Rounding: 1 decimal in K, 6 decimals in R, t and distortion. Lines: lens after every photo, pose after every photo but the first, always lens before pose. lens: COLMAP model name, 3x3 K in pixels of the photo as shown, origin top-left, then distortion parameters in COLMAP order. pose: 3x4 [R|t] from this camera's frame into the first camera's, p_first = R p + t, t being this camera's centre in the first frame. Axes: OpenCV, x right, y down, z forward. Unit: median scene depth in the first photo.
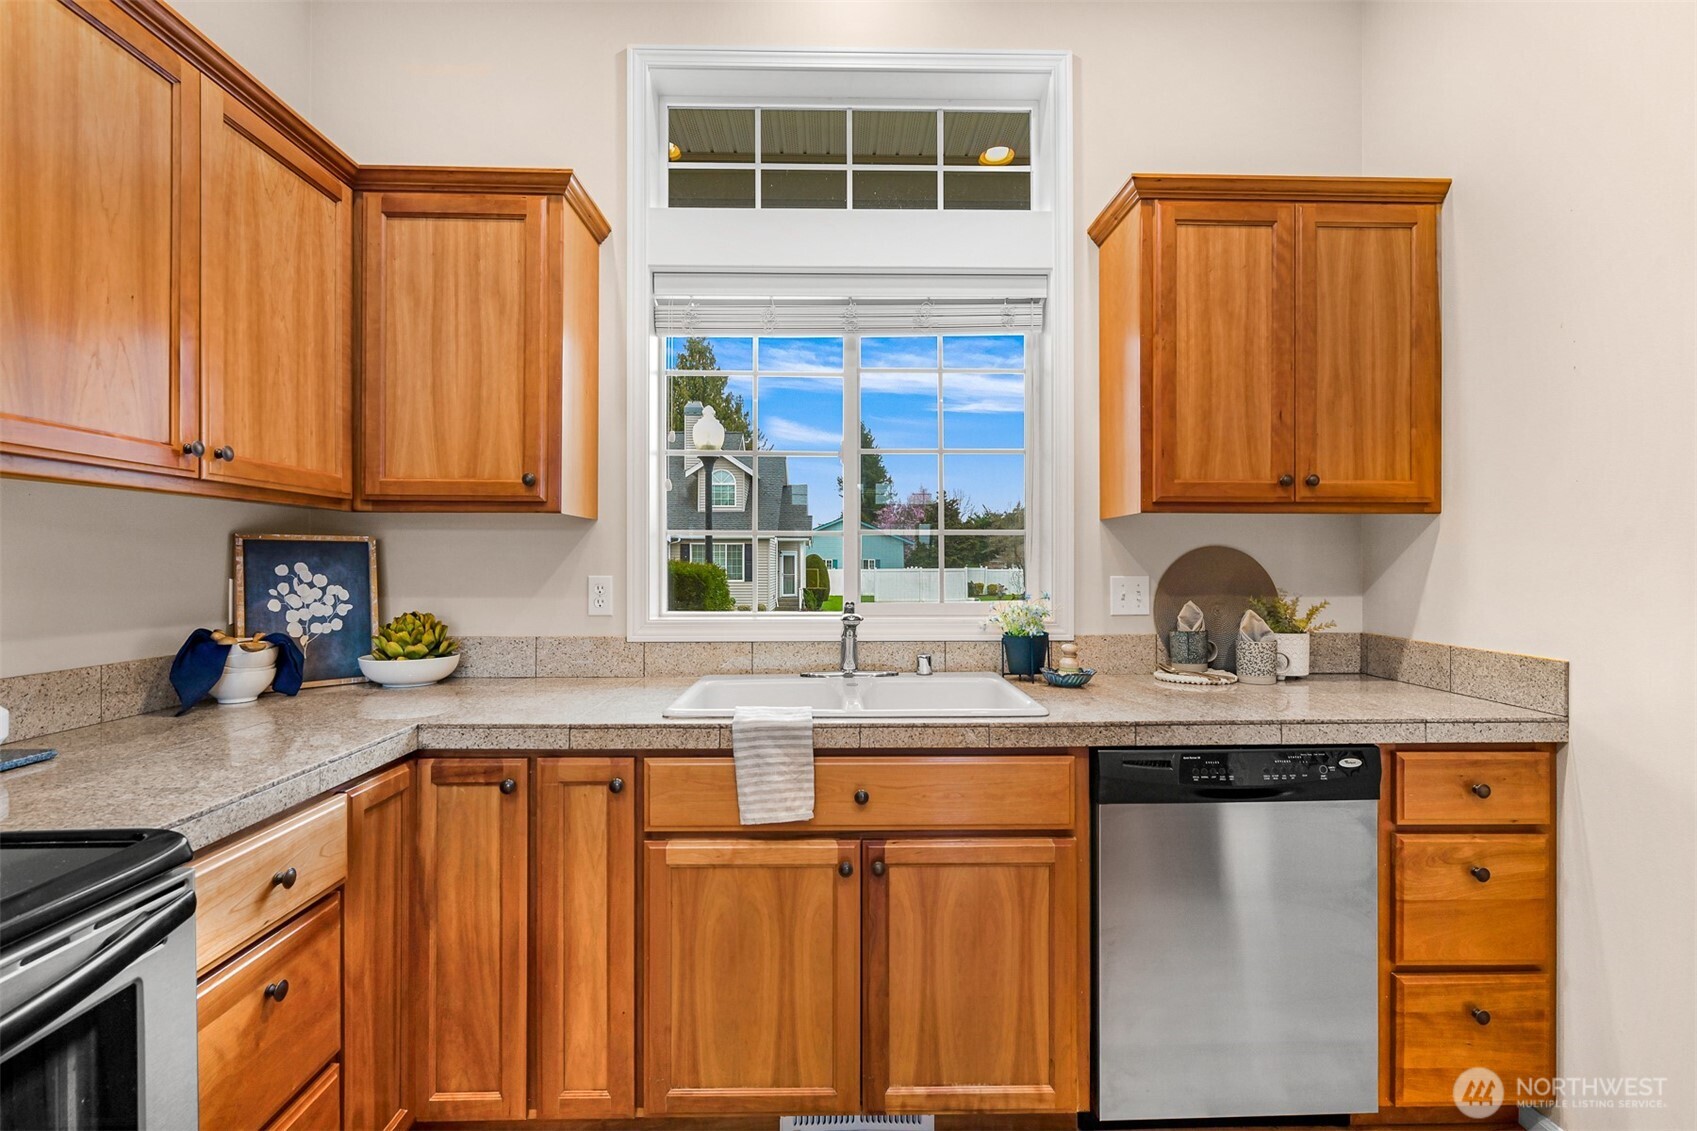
lens RADIAL K [[792.1, 0, 853.6], [0, 792.1, 562.0], [0, 0, 1]] dist [-0.002313, -0.000074]
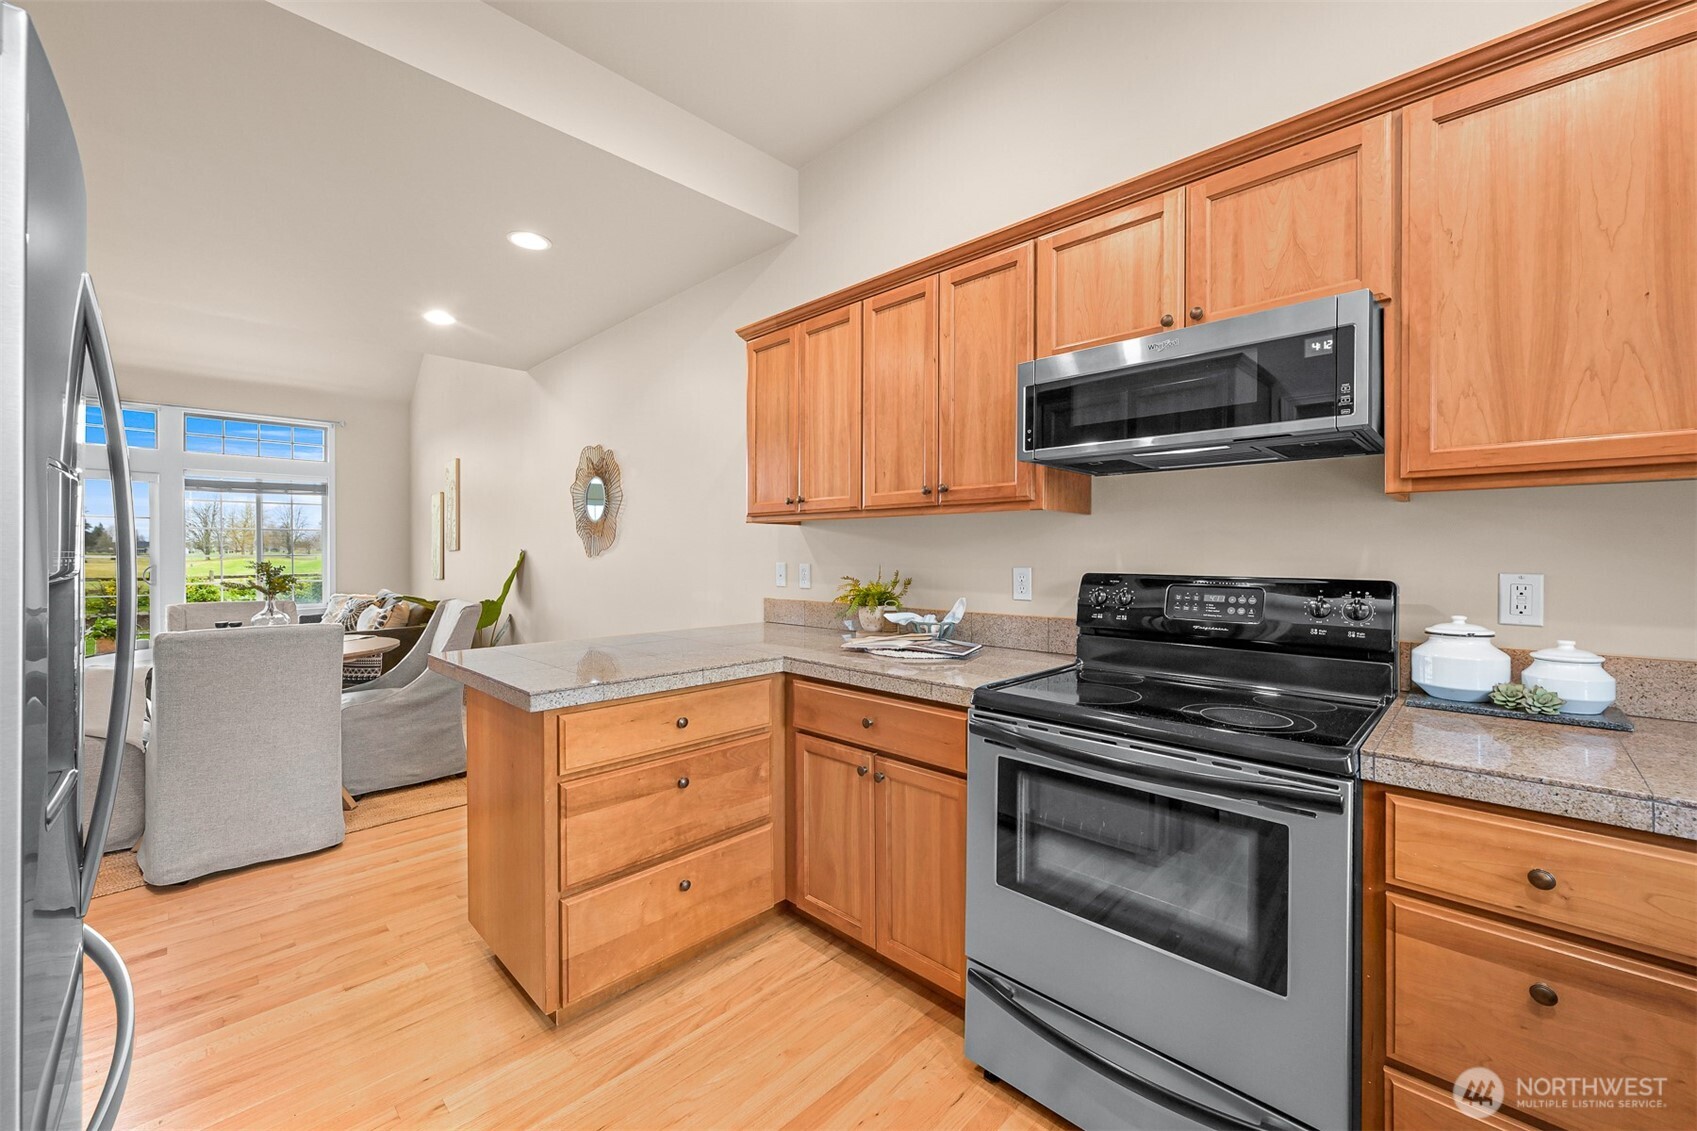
lens RADIAL K [[673.1, 0, 856.6], [0, 673.1, 555.2], [0, 0, 1]] dist [-0.002048, 0.000102]
pose [[-0.711541, 0.002700, -0.702640, 0.279478], [0.001833, 0.999996, 0.001986, -0.002175], [0.702643, 0.000126, -0.711543, 0.603598]]
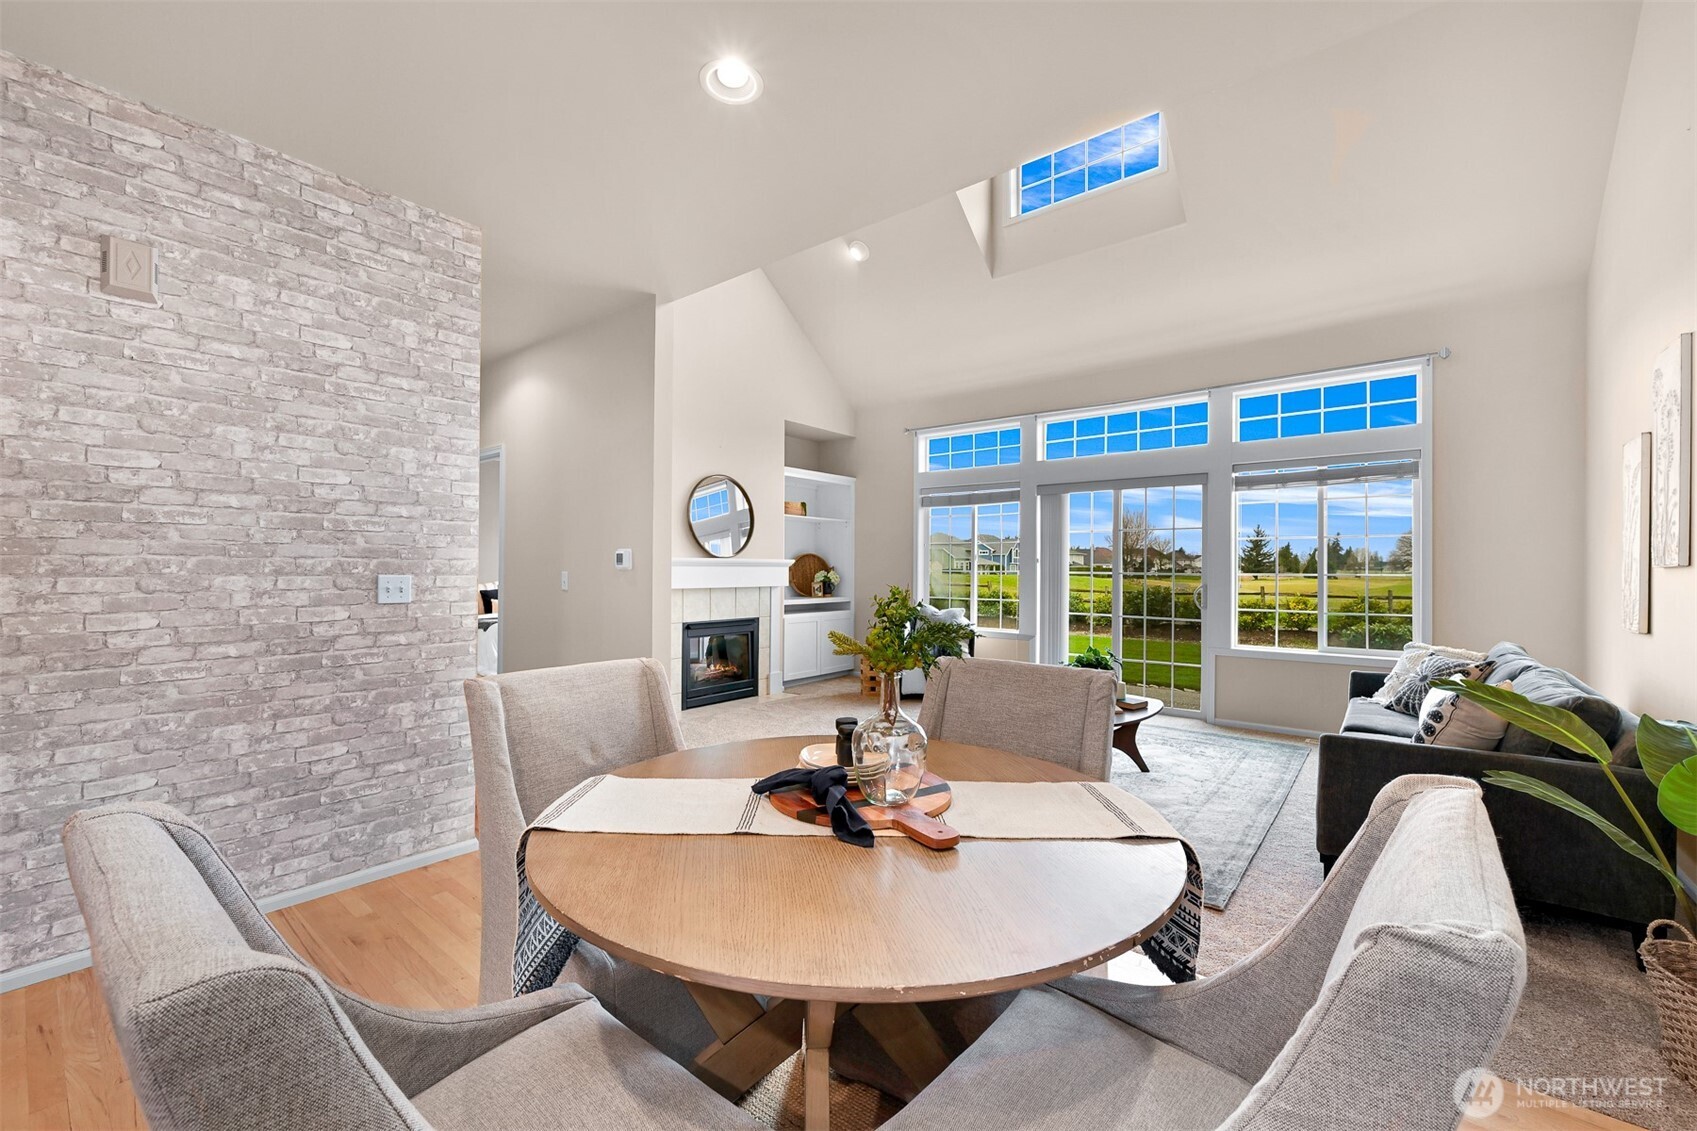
lens RADIAL K [[679.1, 0, 856.6], [0, 679.1, 564.9], [0, 0, 1]] dist [0.000570, -0.000022]
pose [[-0.767585, -0.004081, 0.640934, -0.282758], [-0.009878, 0.999936, -0.005463, -0.003132], [-0.640871, -0.010524, -0.767576, -1.163081]]
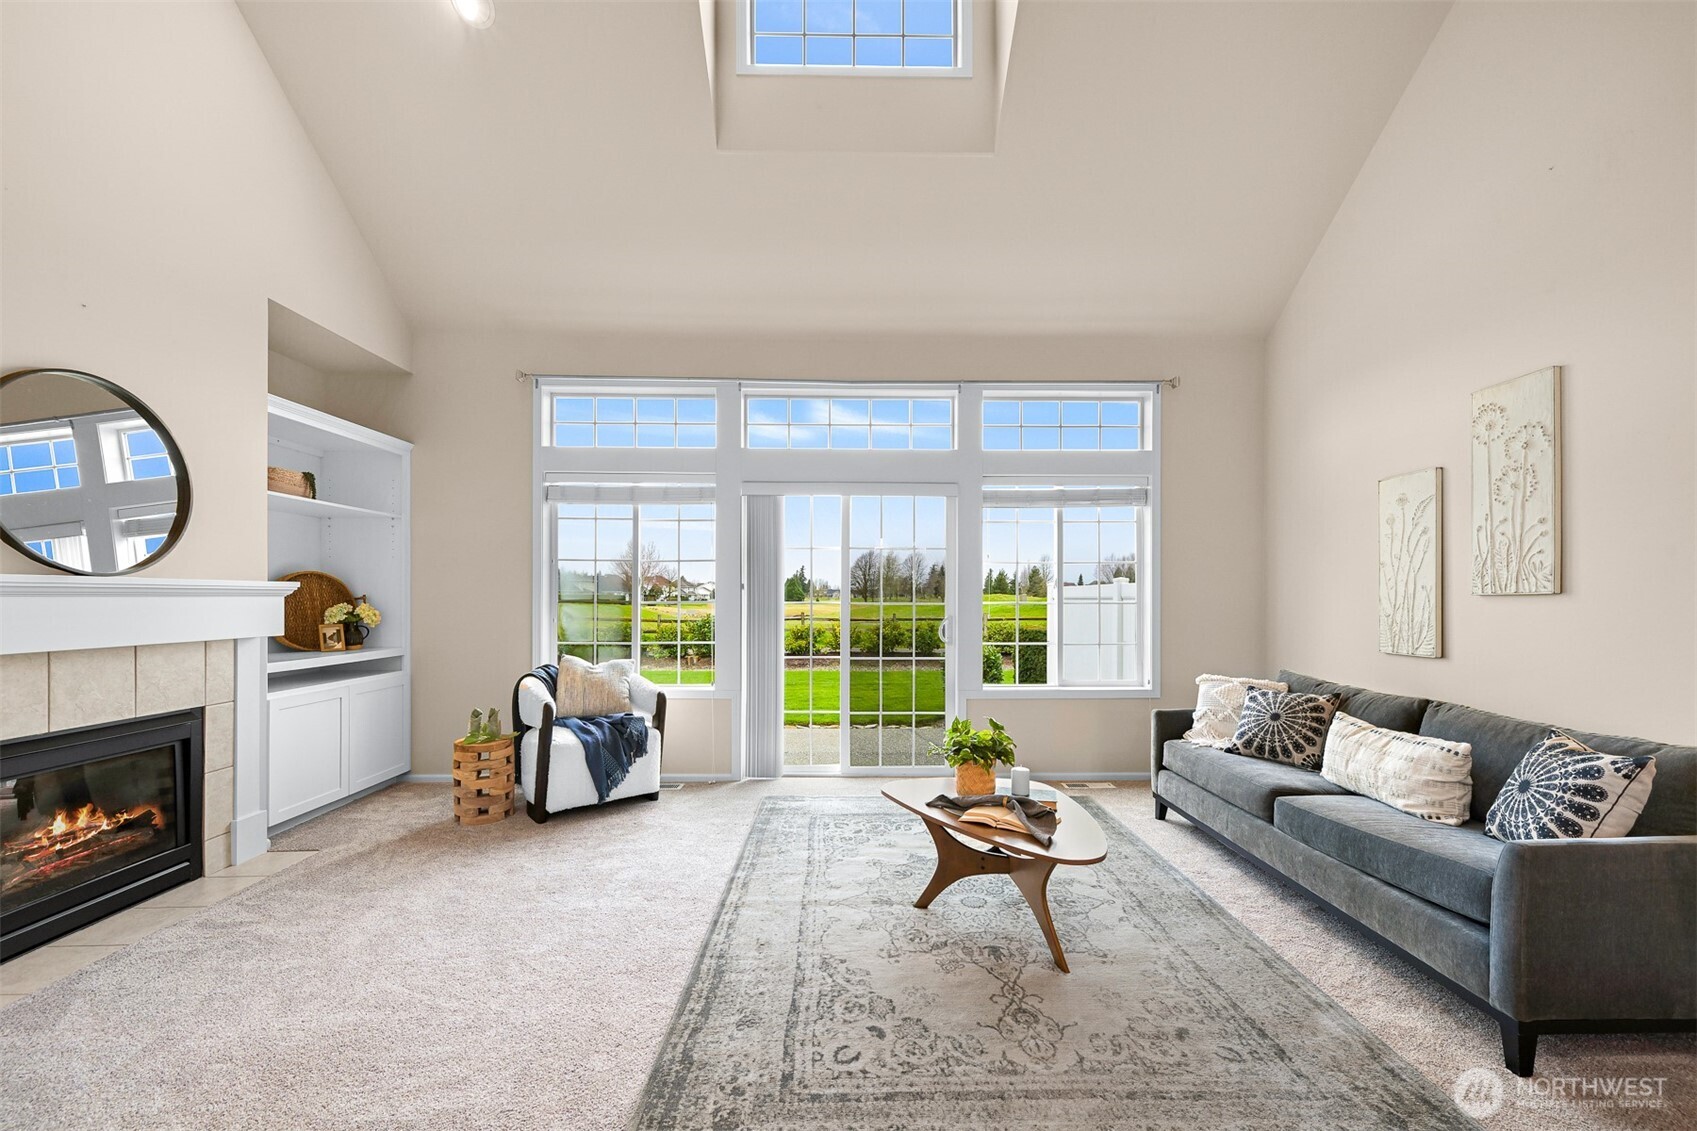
lens RADIAL K [[683.0, 0, 854.3], [0, 683.0, 597.1], [0, 0, 1]] dist [-0.001745, -0.000209]
pose [[-0.999992, -0.003994, 0.000781, 0.754645], [-0.003997, 0.999987, -0.003203, -0.007466], [-0.000768, -0.003206, -0.999995, -1.877007]]
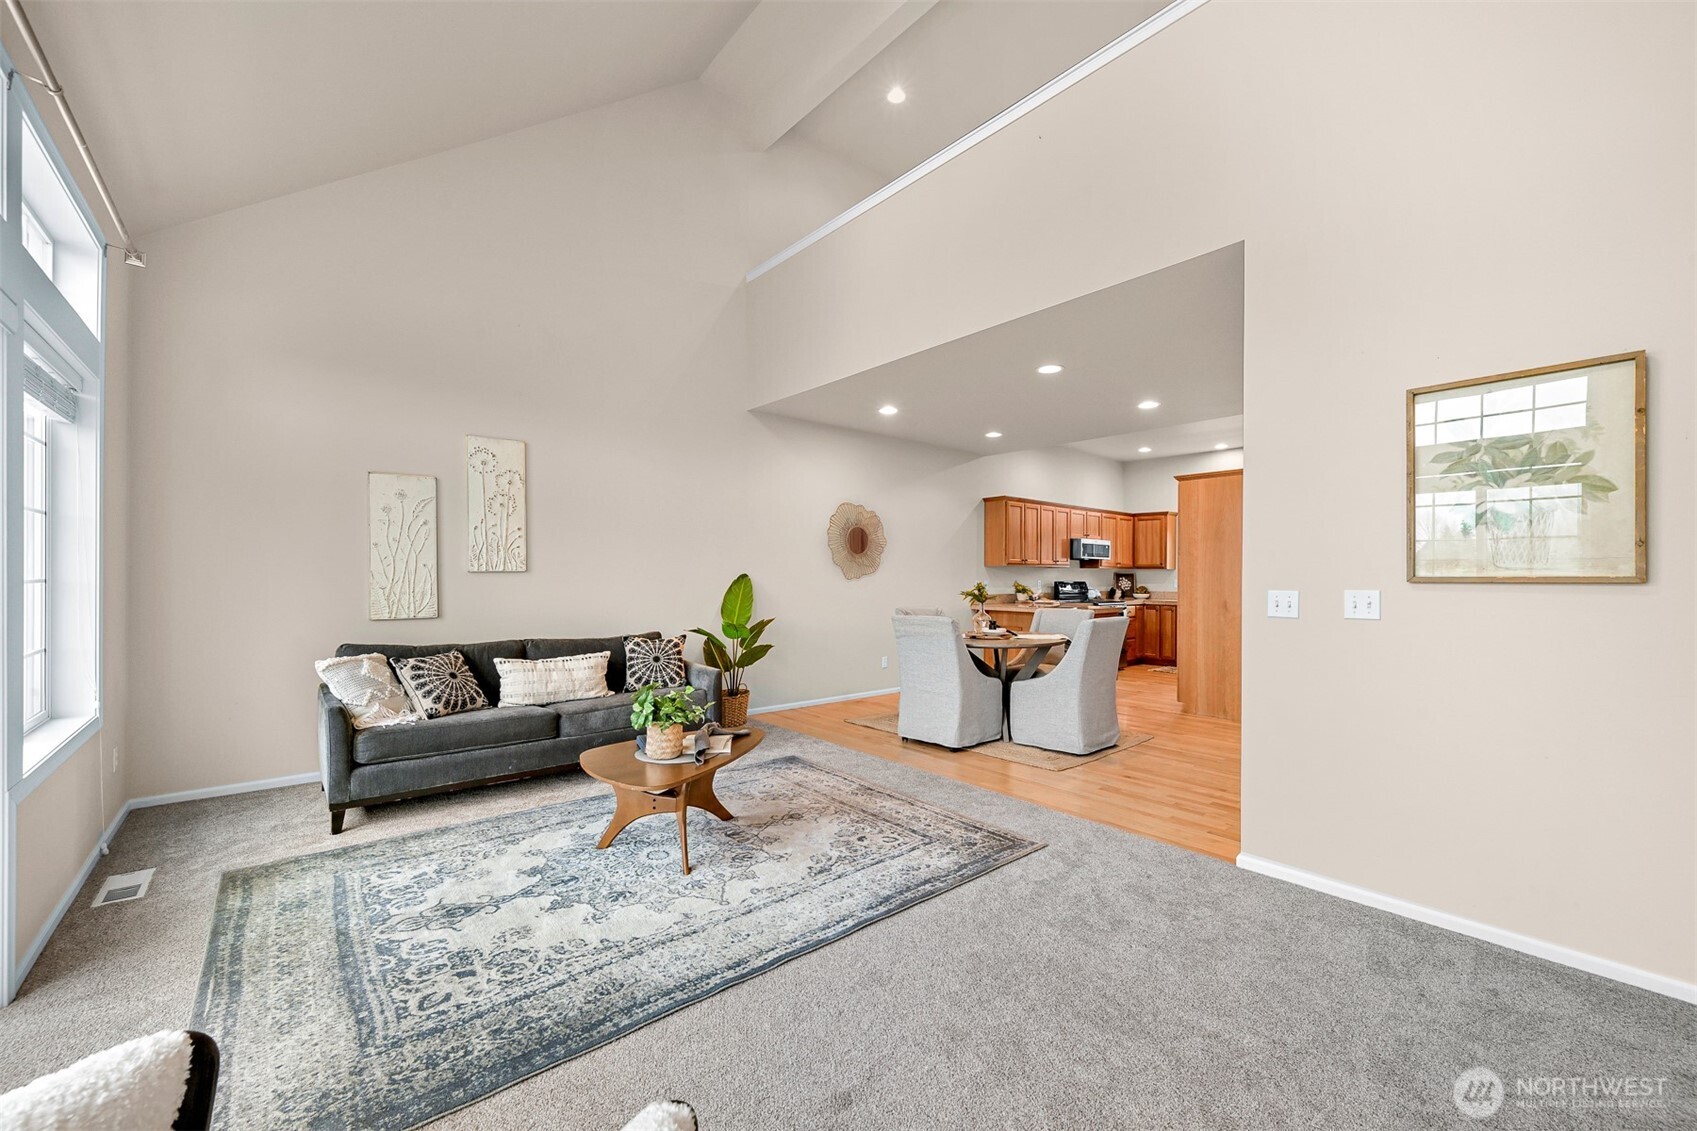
lens RADIAL K [[667.6, 0, 856.4], [0, 667.6, 573.8], [0, 0, 1]] dist [-0.002314, -0.000250]
pose [[0.640365, -0.001058, -0.768070, 1.941187], [-0.001181, 0.999997, -0.002363, -0.011969], [0.768070, 0.002420, 0.640362, -3.903539]]
